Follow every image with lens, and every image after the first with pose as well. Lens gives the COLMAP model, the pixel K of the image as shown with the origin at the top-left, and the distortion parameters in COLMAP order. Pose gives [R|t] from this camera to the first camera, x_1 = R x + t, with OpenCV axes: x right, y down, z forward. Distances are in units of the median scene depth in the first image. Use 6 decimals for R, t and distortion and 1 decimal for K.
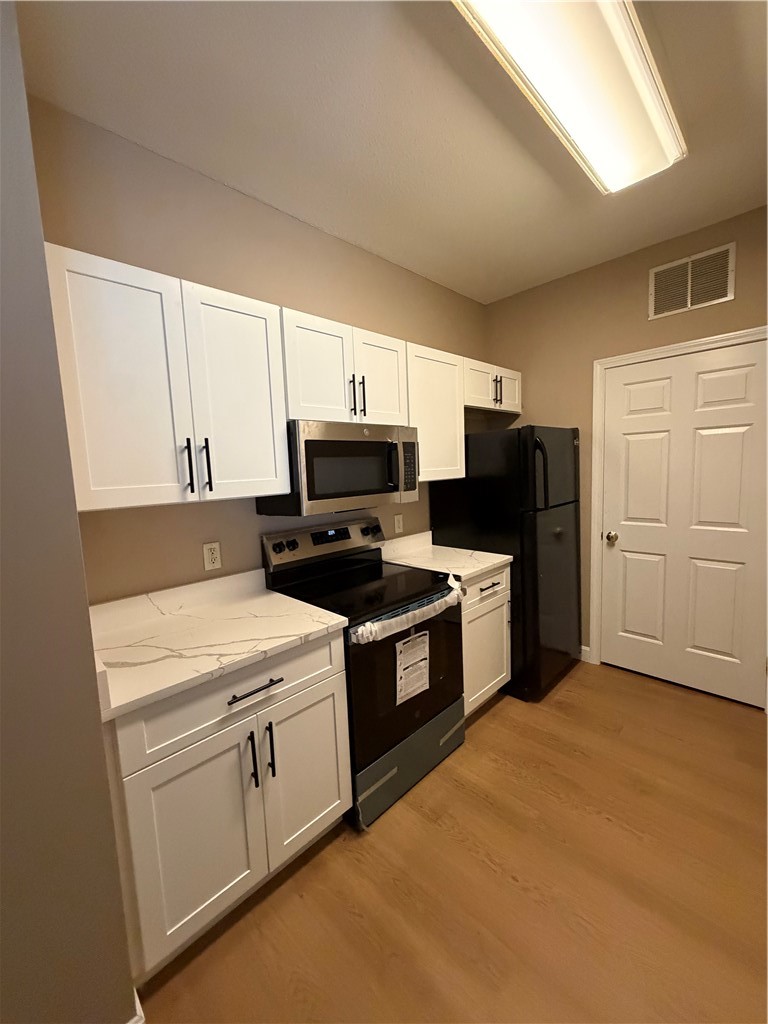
lens RADIAL K [[405.4, 0, 382.3], [0, 405.4, 509.4], [0, 0, 1]] dist [0.000854, 0.000048]
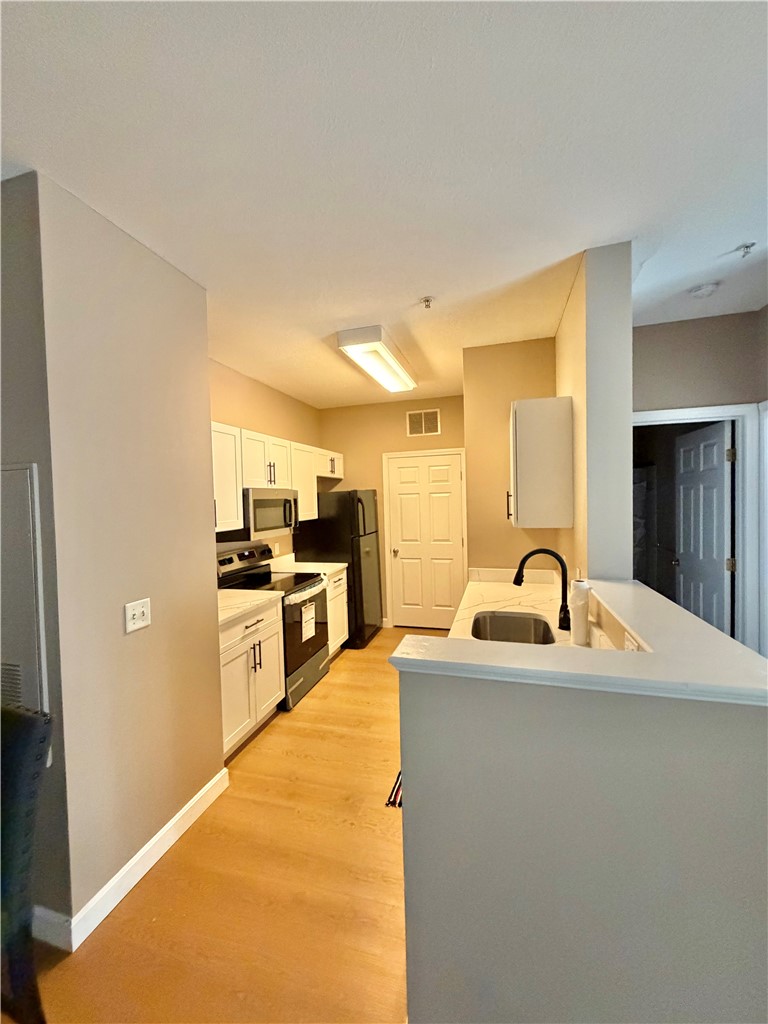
lens RADIAL K [[405.4, 0, 382.3], [0, 405.4, 509.4], [0, 0, 1]] dist [0.000854, 0.000048]
pose [[0.875448, 0.002964, 0.483302, -0.439629], [0.043768, 0.995386, -0.085386, 0.045093], [-0.481326, 0.095904, 0.871279, -0.685316]]
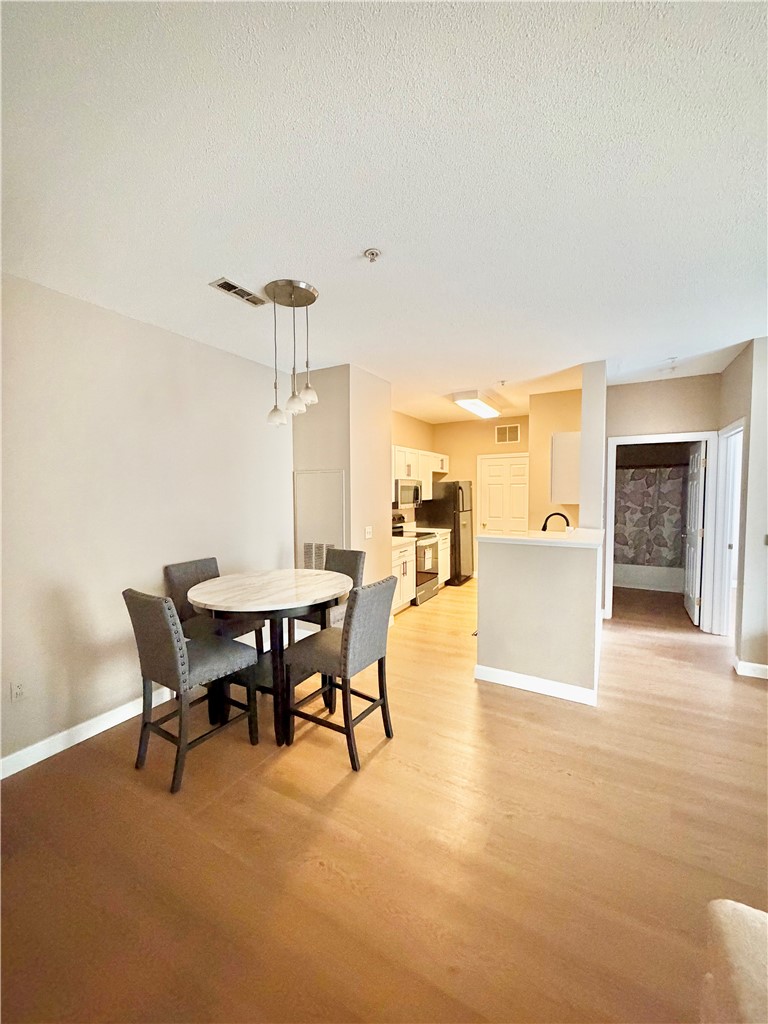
lens RADIAL K [[405.4, 0, 382.3], [0, 405.4, 509.4], [0, 0, 1]] dist [0.000854, 0.000048]
pose [[0.962159, 0.020647, 0.271704, -0.938219], [-0.003258, 0.997925, -0.064299, 0.177759], [-0.272468, 0.060981, 0.960230, -1.606408]]
